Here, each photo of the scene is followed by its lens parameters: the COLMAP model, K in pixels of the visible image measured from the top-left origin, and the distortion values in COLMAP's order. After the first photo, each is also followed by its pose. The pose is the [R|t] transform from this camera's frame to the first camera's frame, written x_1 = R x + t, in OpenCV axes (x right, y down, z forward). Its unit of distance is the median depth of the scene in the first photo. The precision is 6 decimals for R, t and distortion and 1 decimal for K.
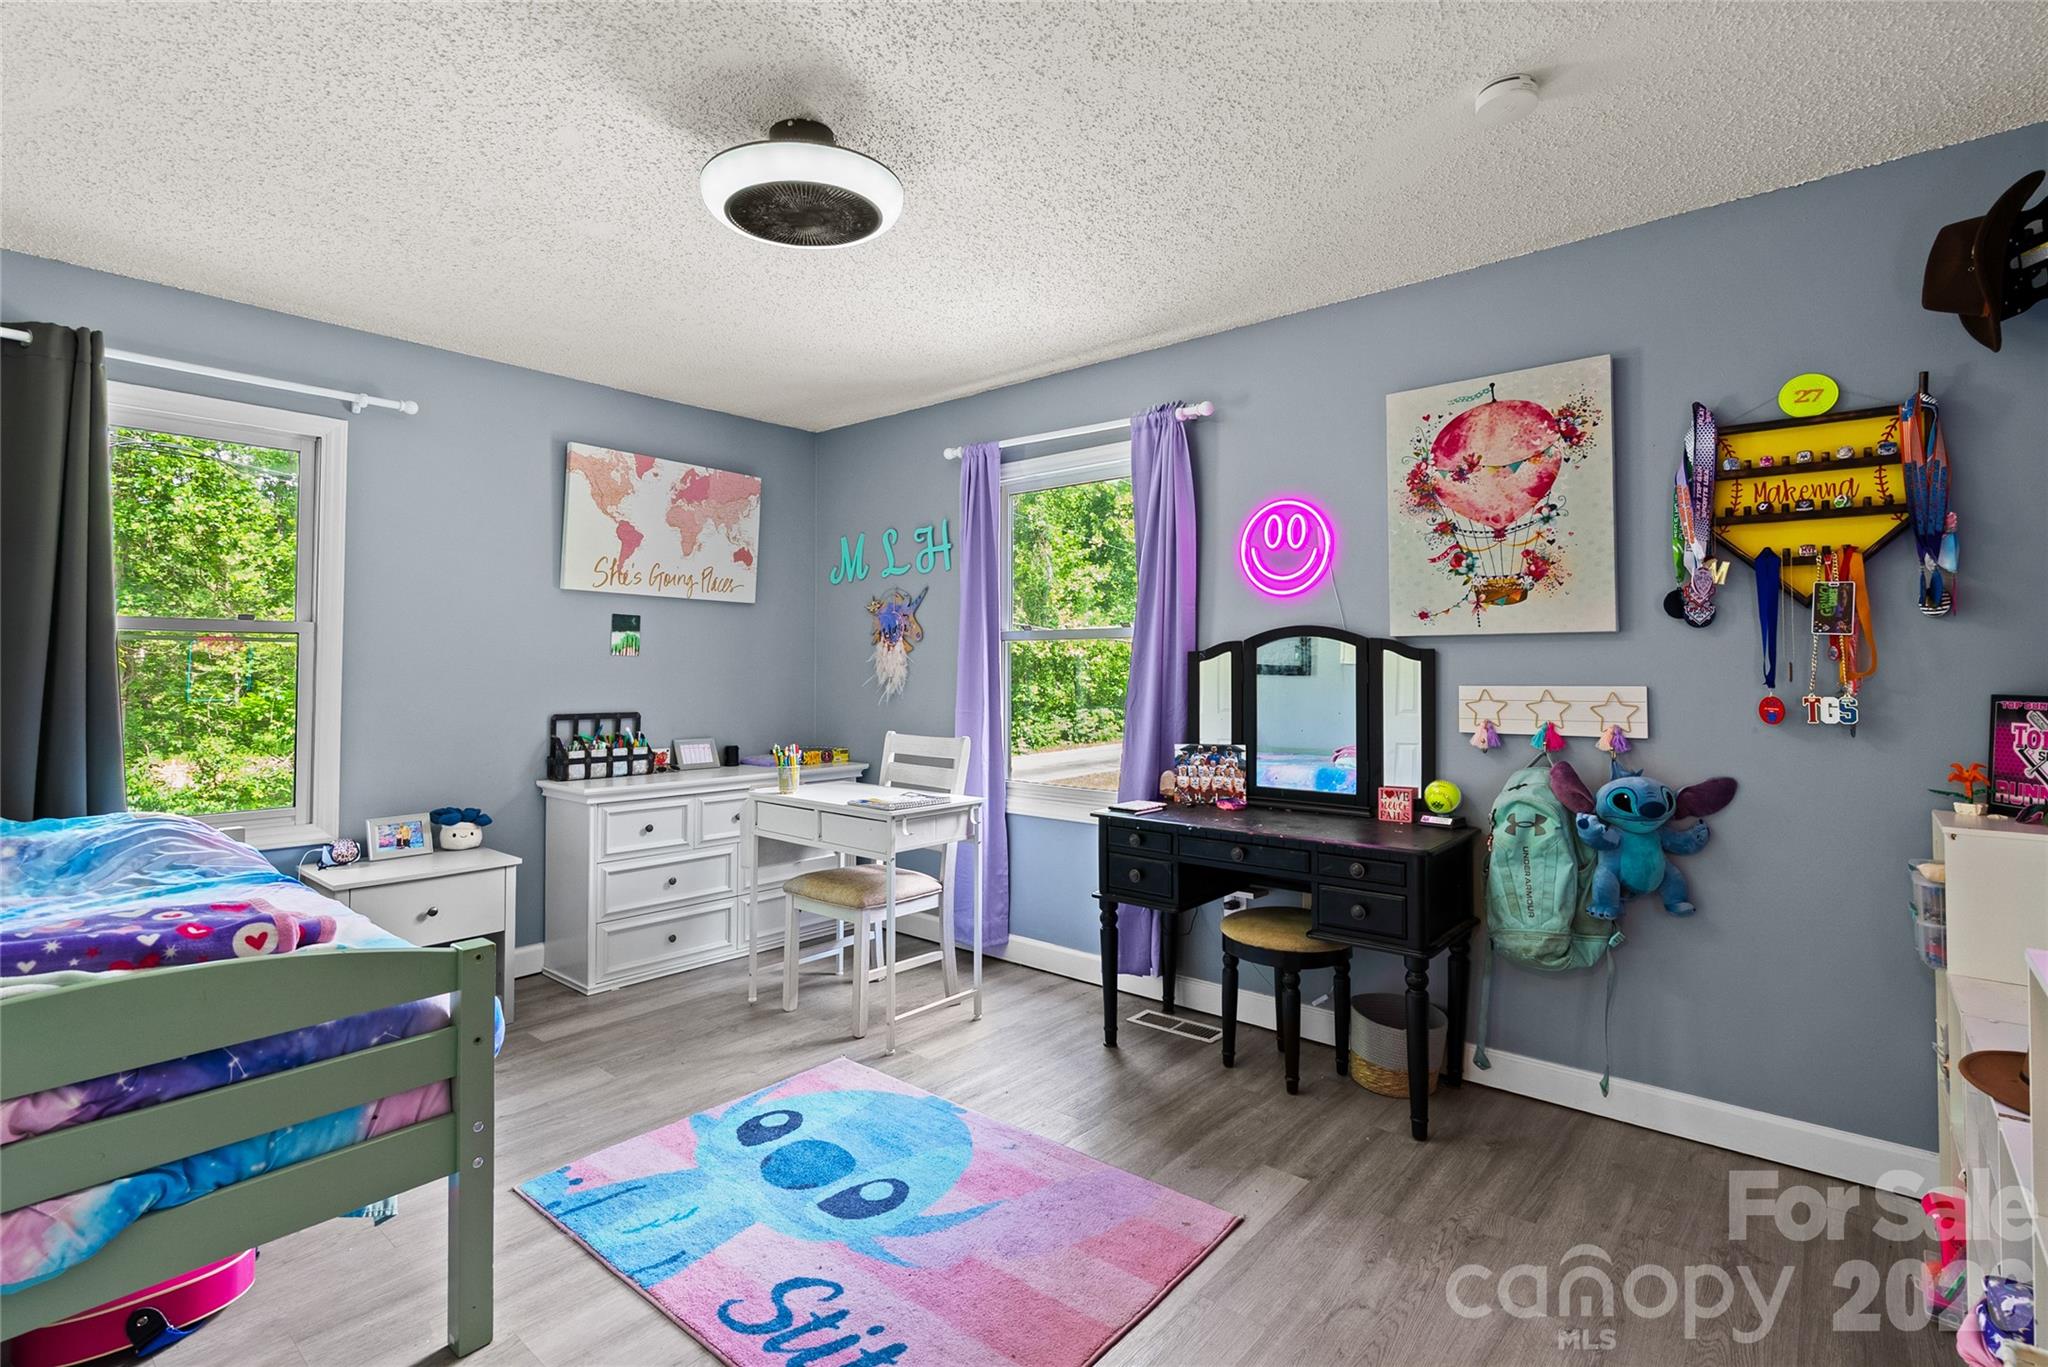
lens RADIAL K [[974.4, 0, 1020.7], [0, 974.4, 662.2], [0, 0, 1]] dist [-0.001547, -0.000095]
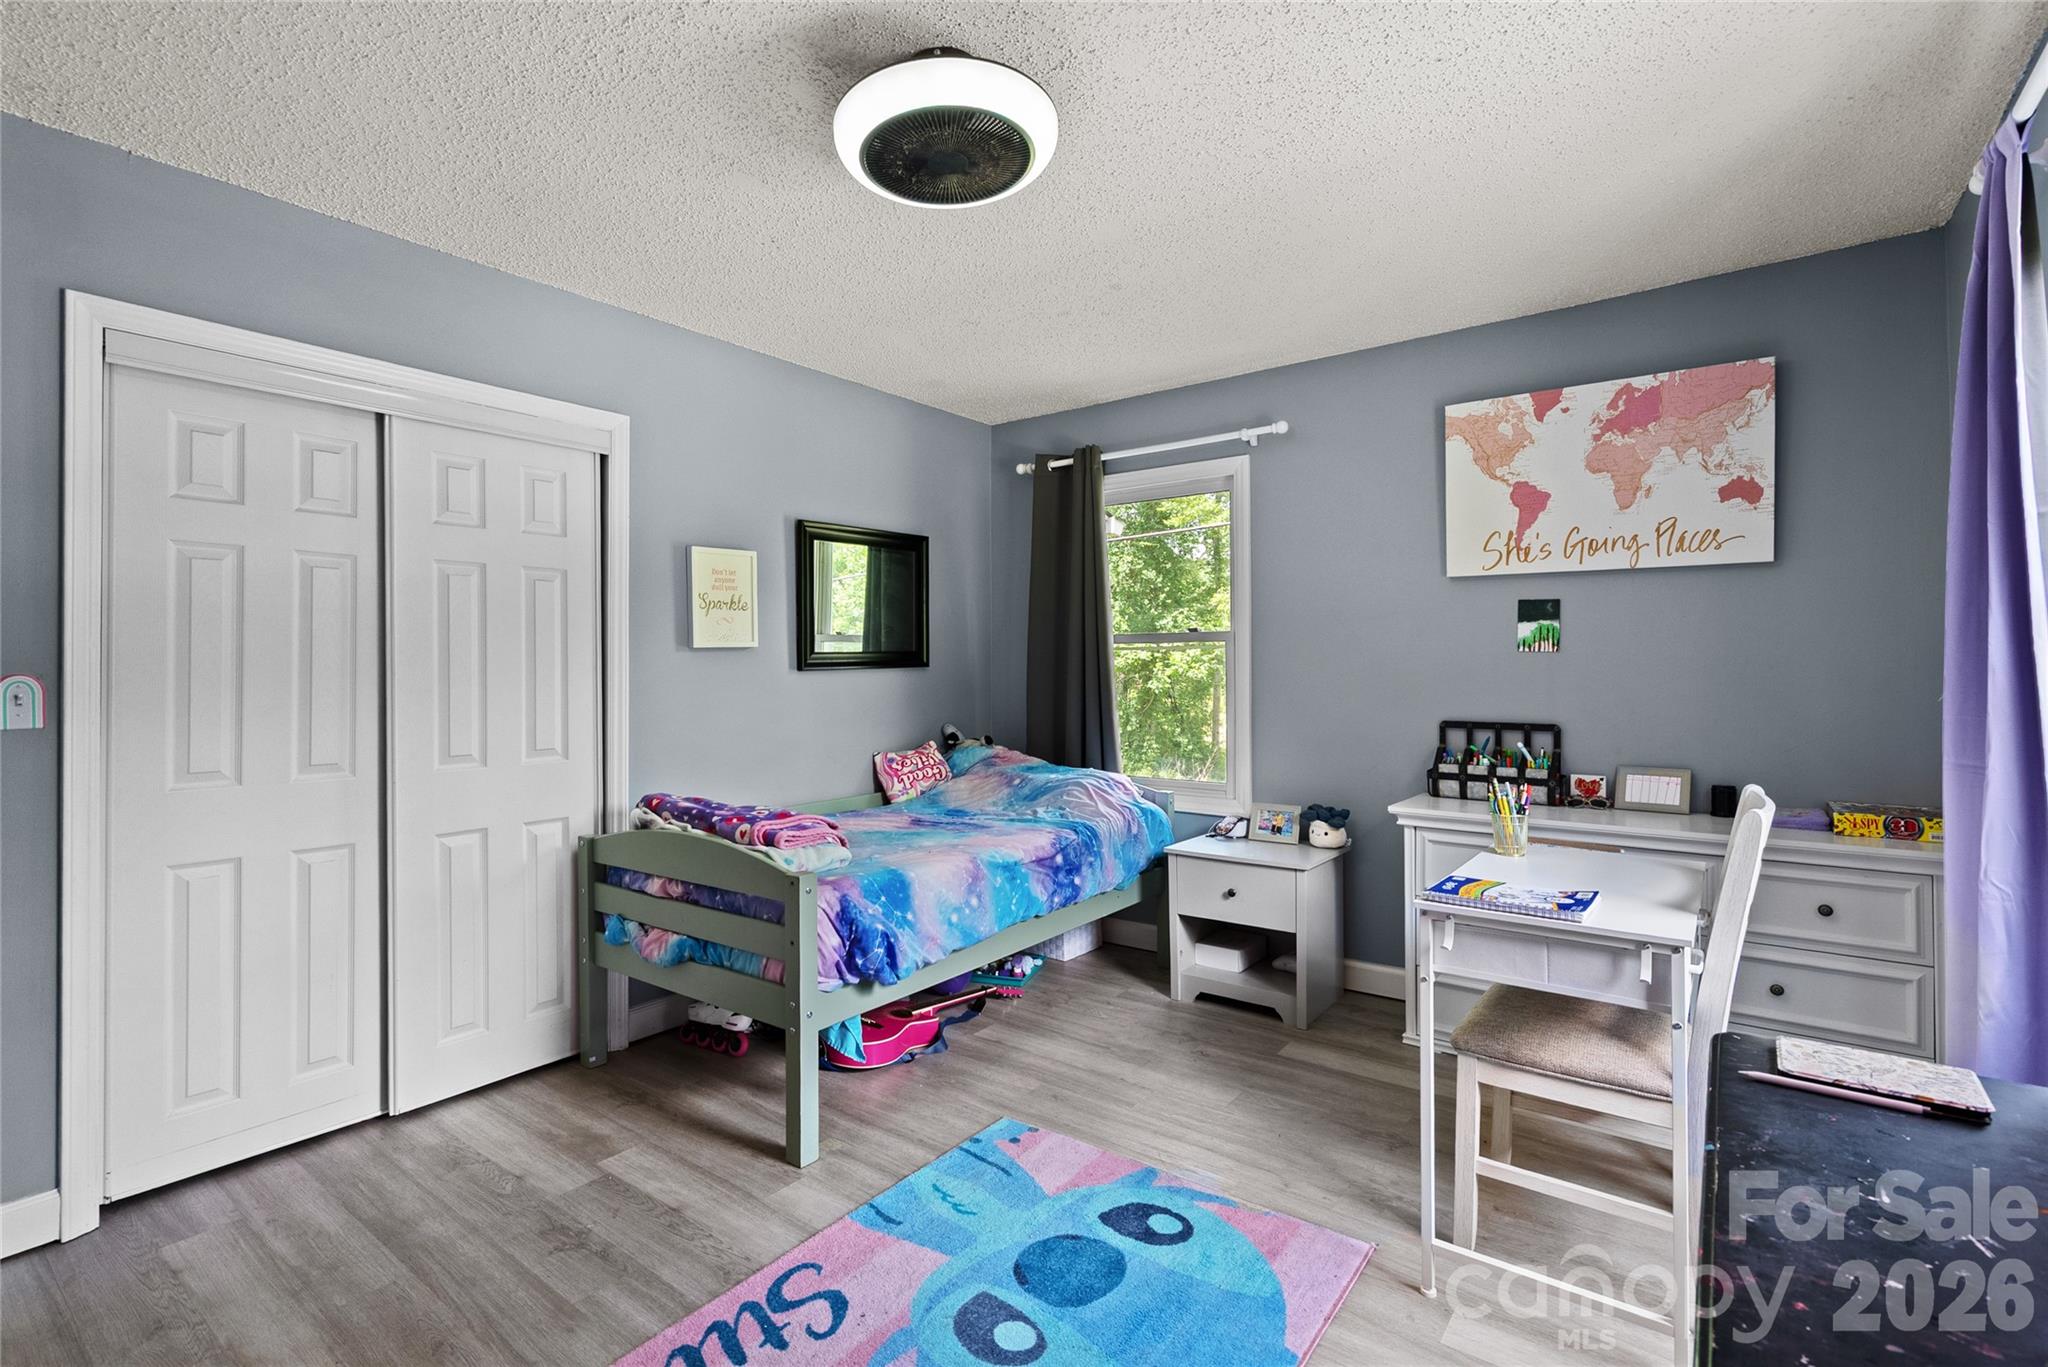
lens RADIAL K [[960.0, 0, 1022.3], [0, 960.0, 674.9], [0, 0, 1]] dist [-0.004584, 0.000248]
pose [[0.041503, 0.003630, -0.999132, 0.365793], [0.013432, 0.999901, 0.004191, 0.003541], [0.999048, -0.013594, 0.041450, 0.574903]]
